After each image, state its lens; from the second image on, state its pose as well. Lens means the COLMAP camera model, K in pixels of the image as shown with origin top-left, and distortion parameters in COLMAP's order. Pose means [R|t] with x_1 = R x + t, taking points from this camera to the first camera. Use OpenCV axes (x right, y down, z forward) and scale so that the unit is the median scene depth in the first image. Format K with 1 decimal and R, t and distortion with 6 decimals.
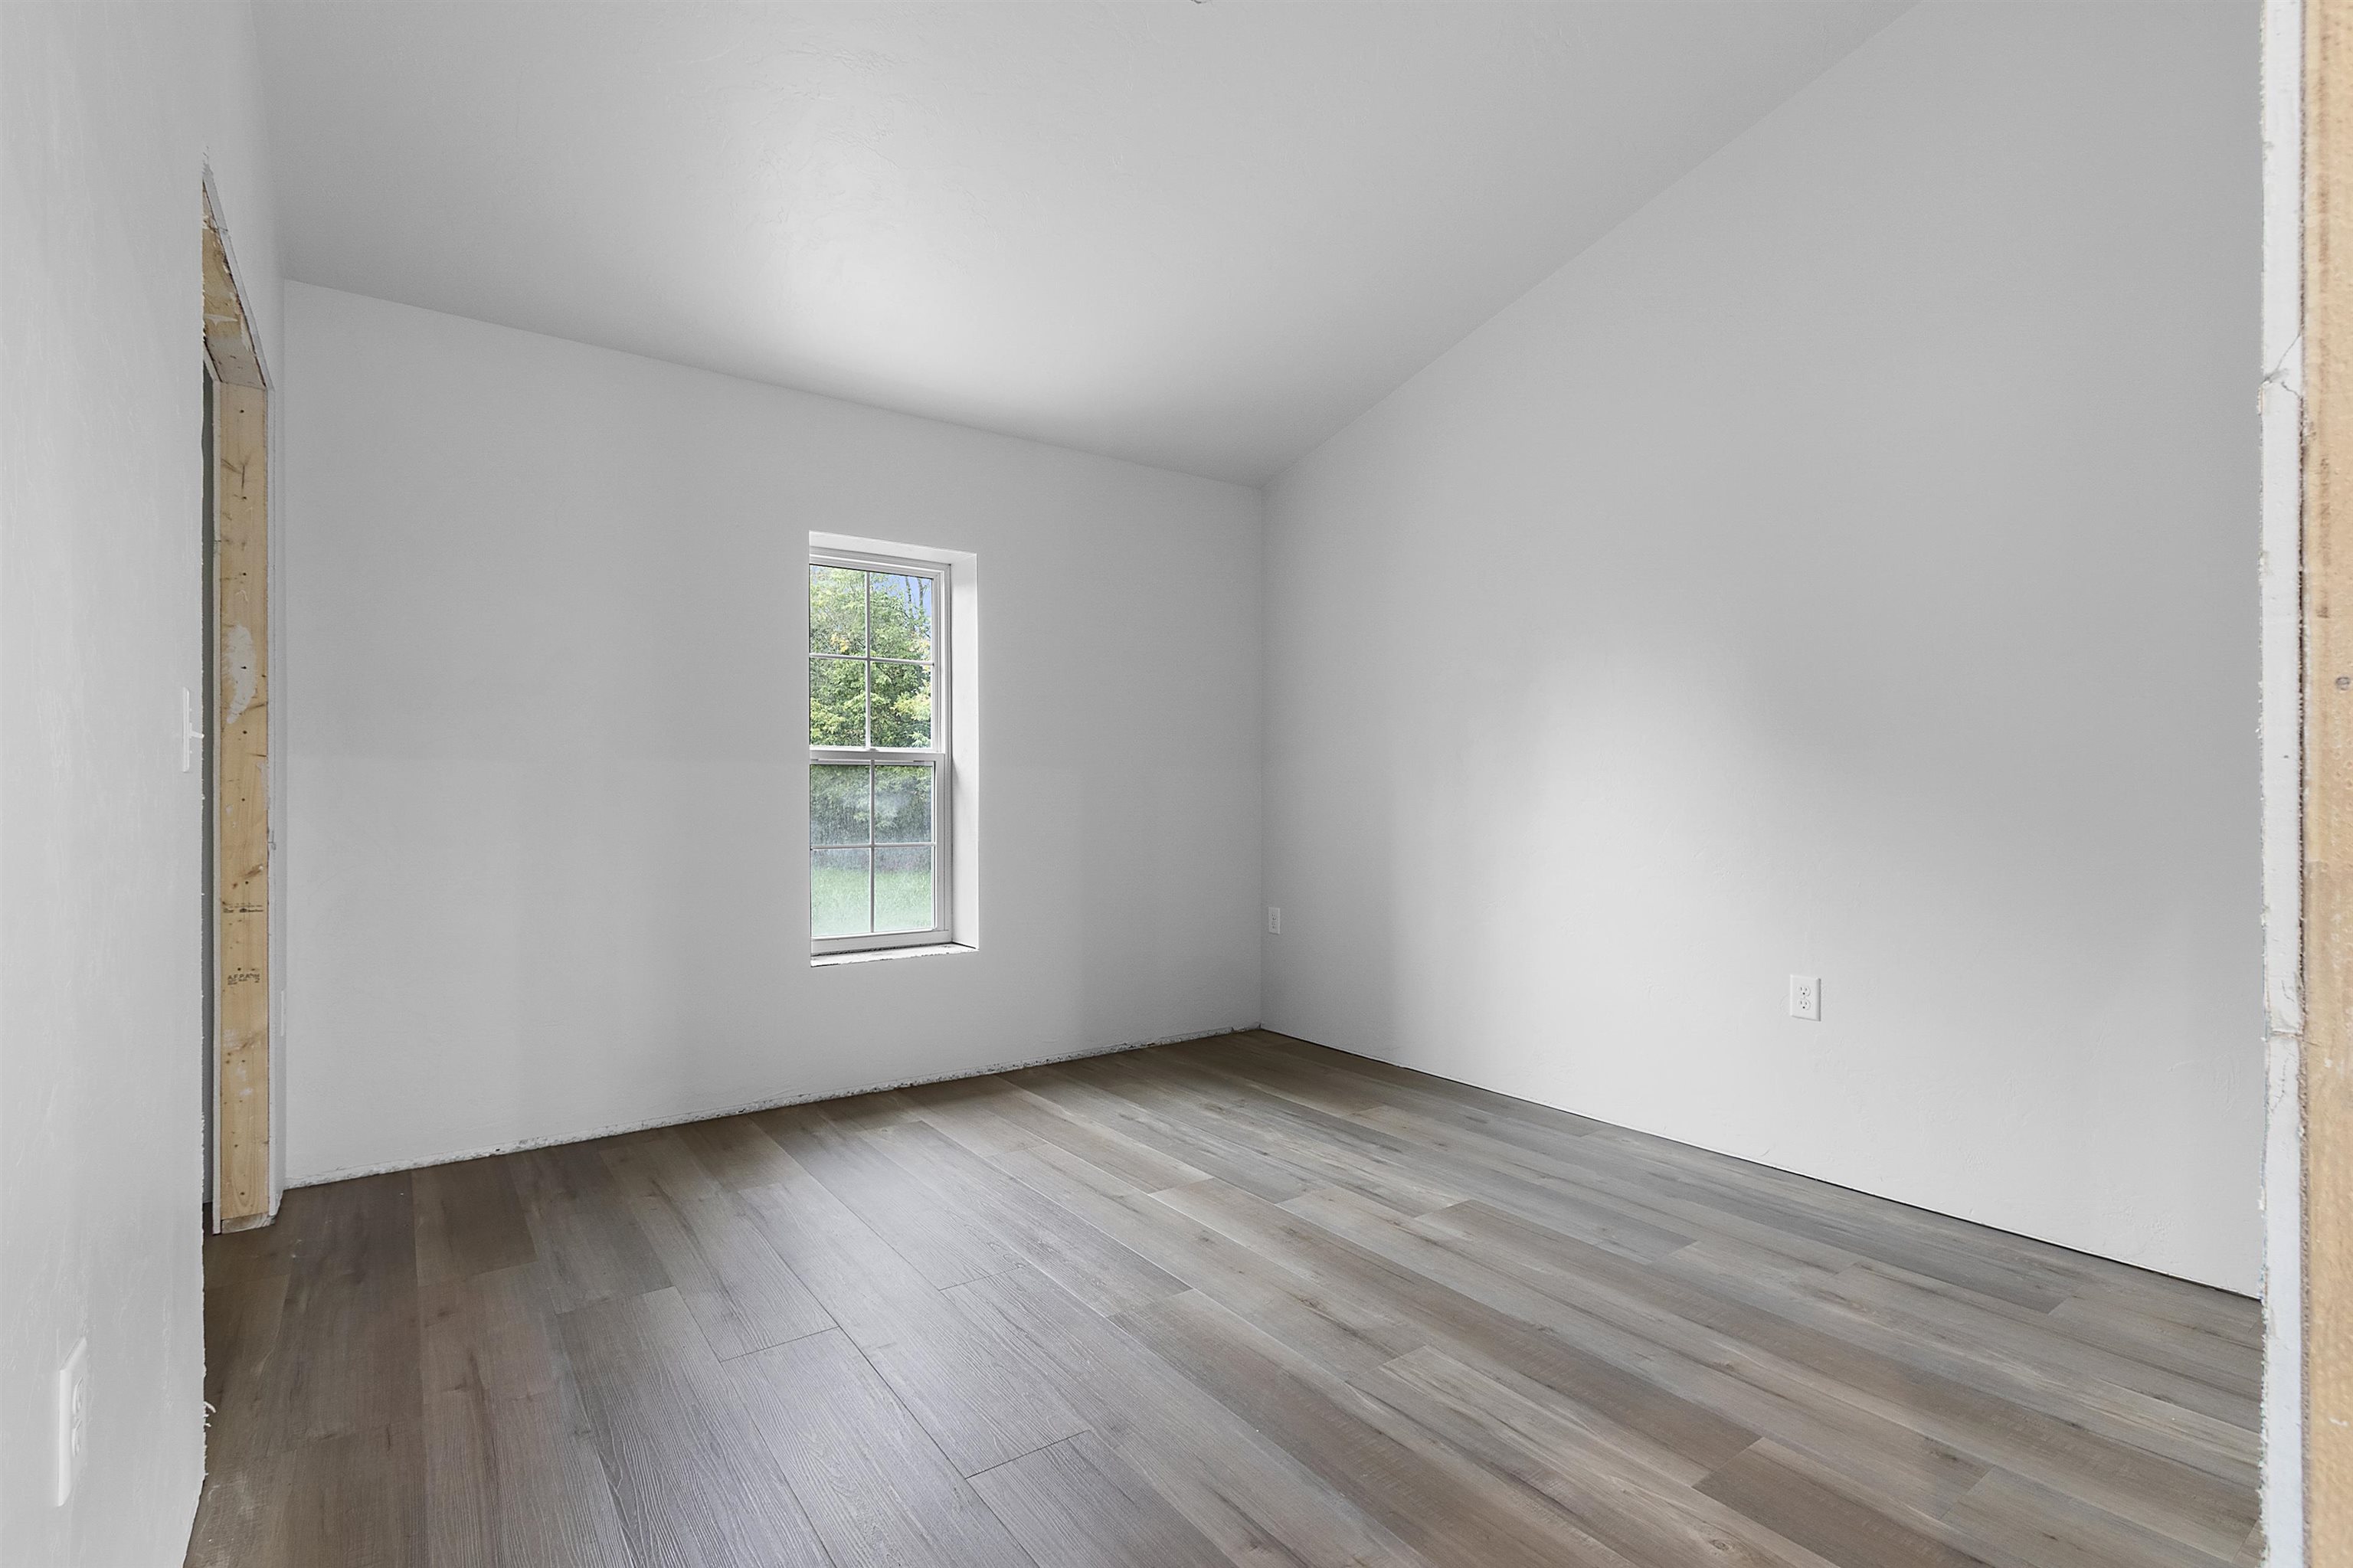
lens RADIAL K [[1073.5, 0, 1172.5], [0, 1073.5, 786.1], [0, 0, 1]] dist [0.001245, -0.000019]
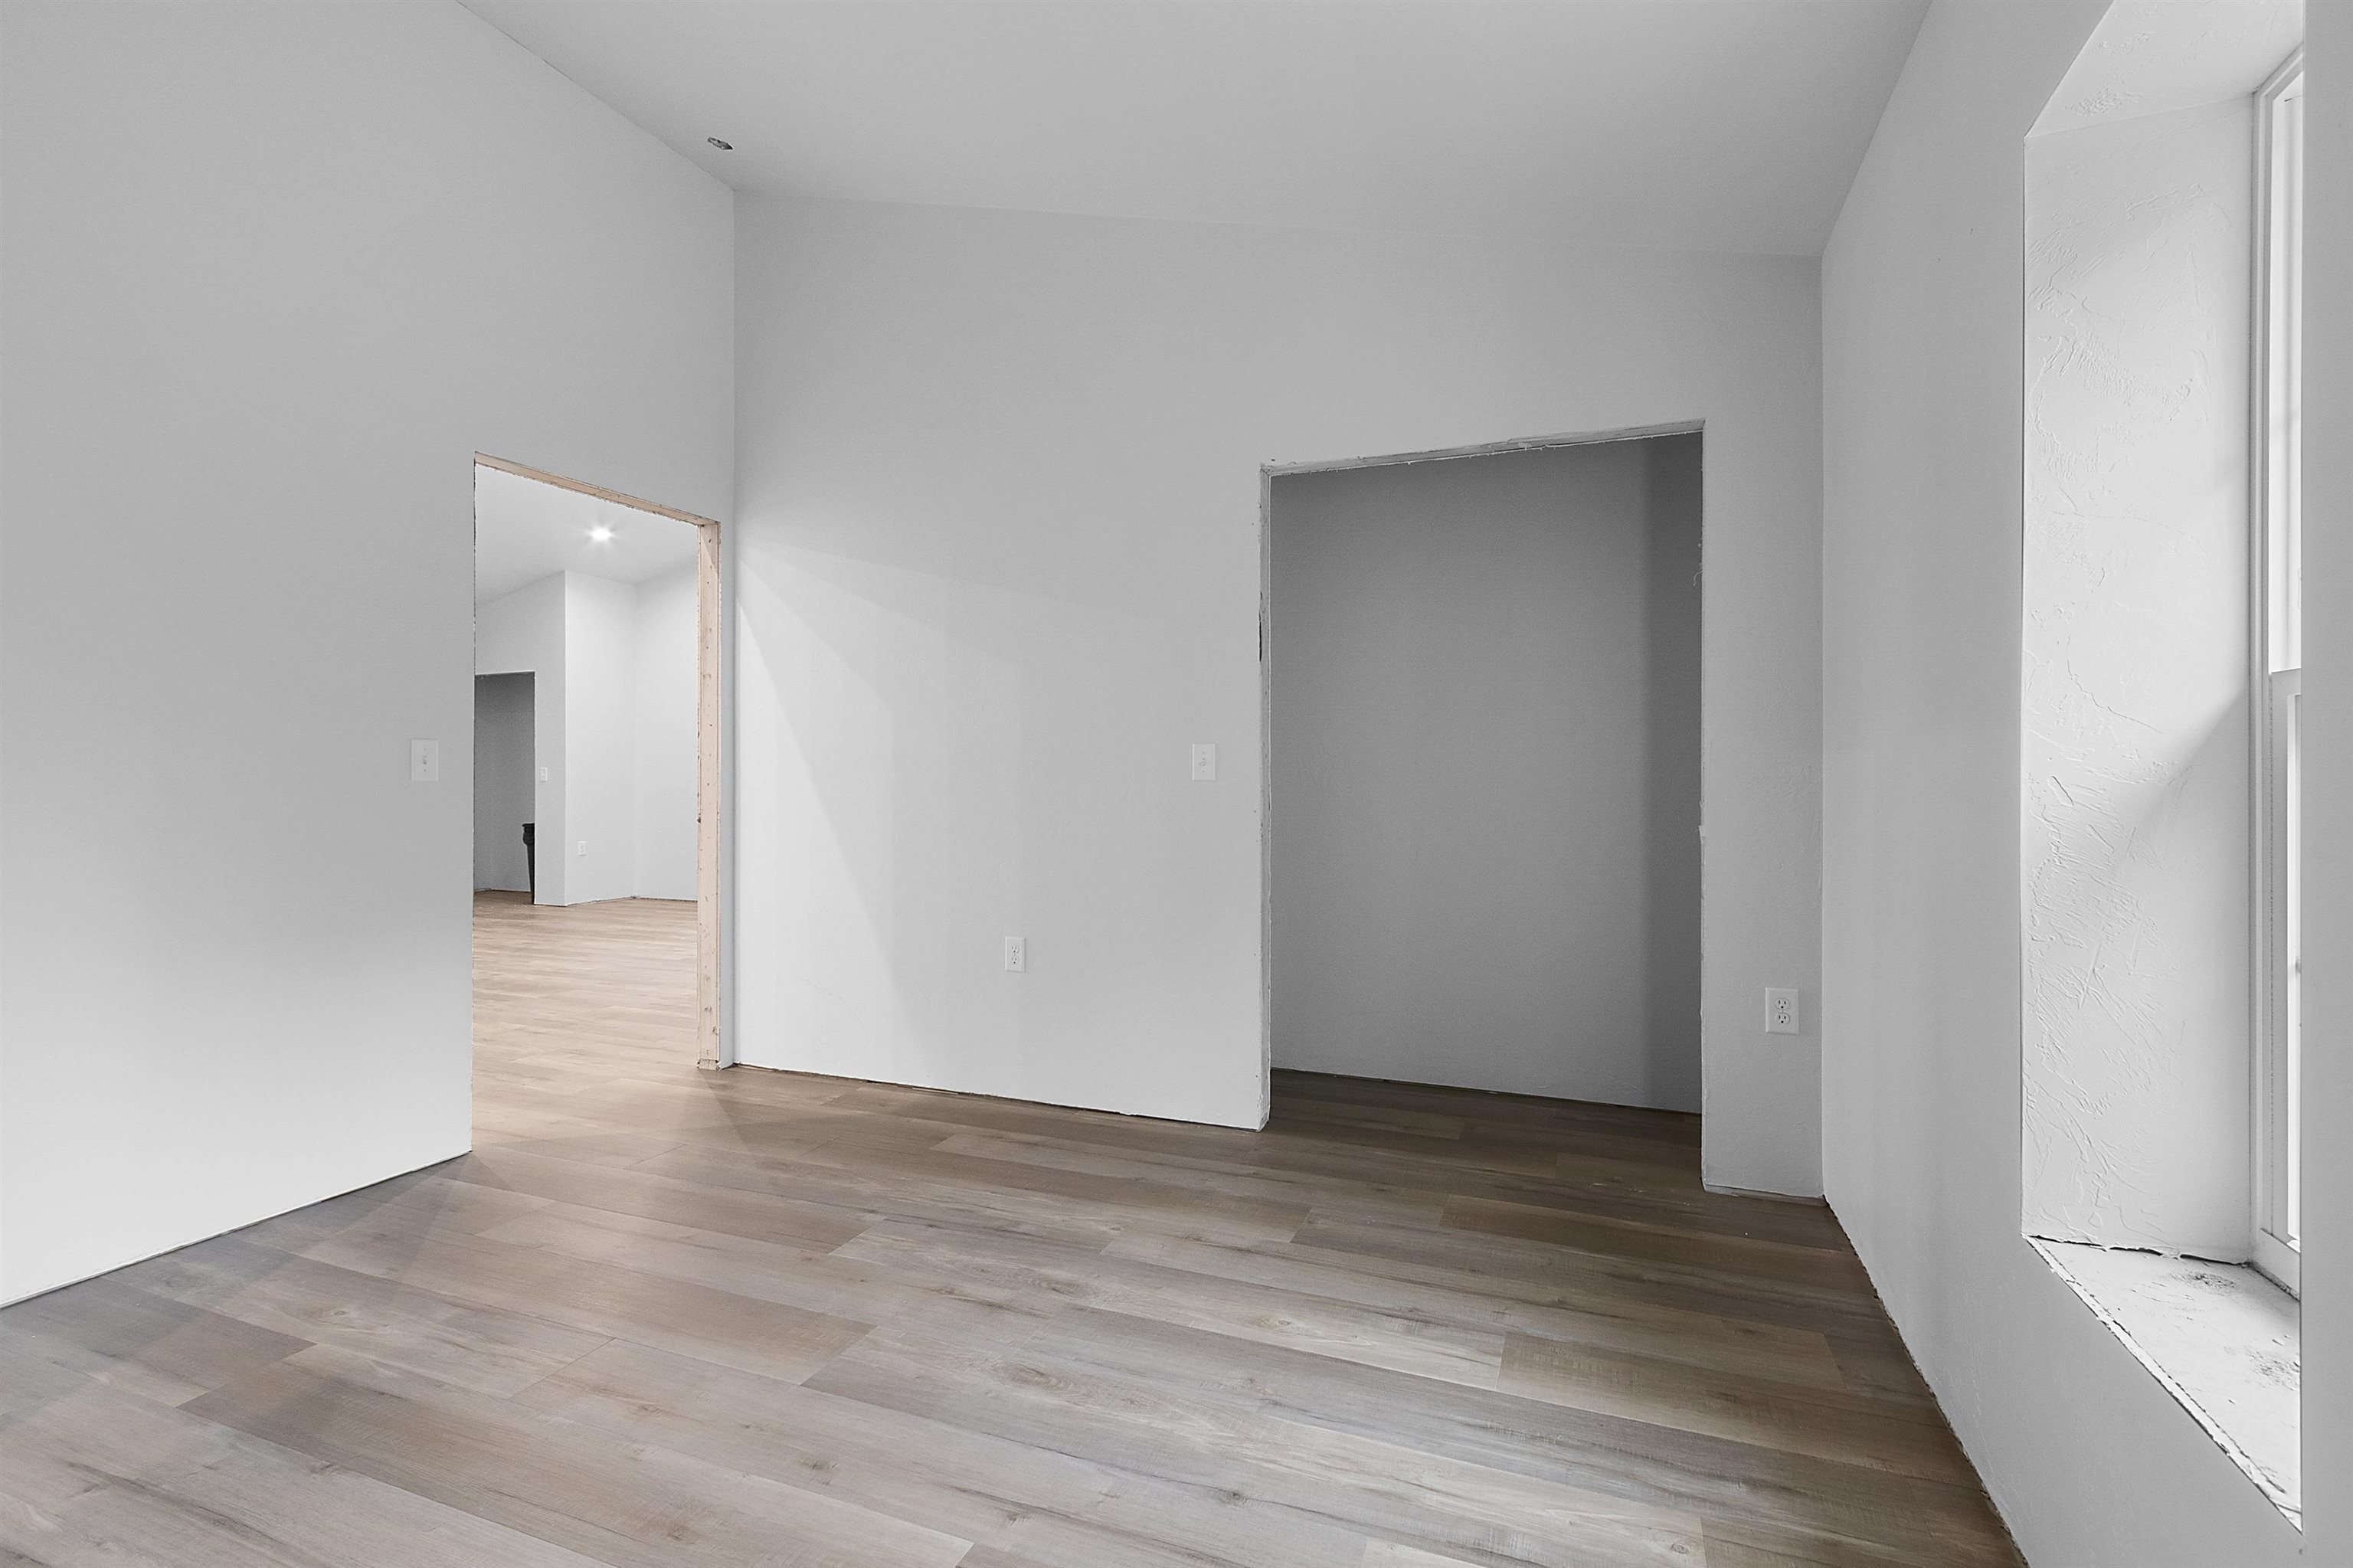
lens RADIAL K [[1073.5, 0, 1172.5], [0, 1073.5, 786.1], [0, 0, 1]] dist [0.001245, -0.000019]
pose [[-0.841914, -0.000049, -0.539612, 0.216172], [0.000757, 0.999999, -0.001271, 0.000885], [0.539611, -0.001479, -0.841913, 1.769815]]
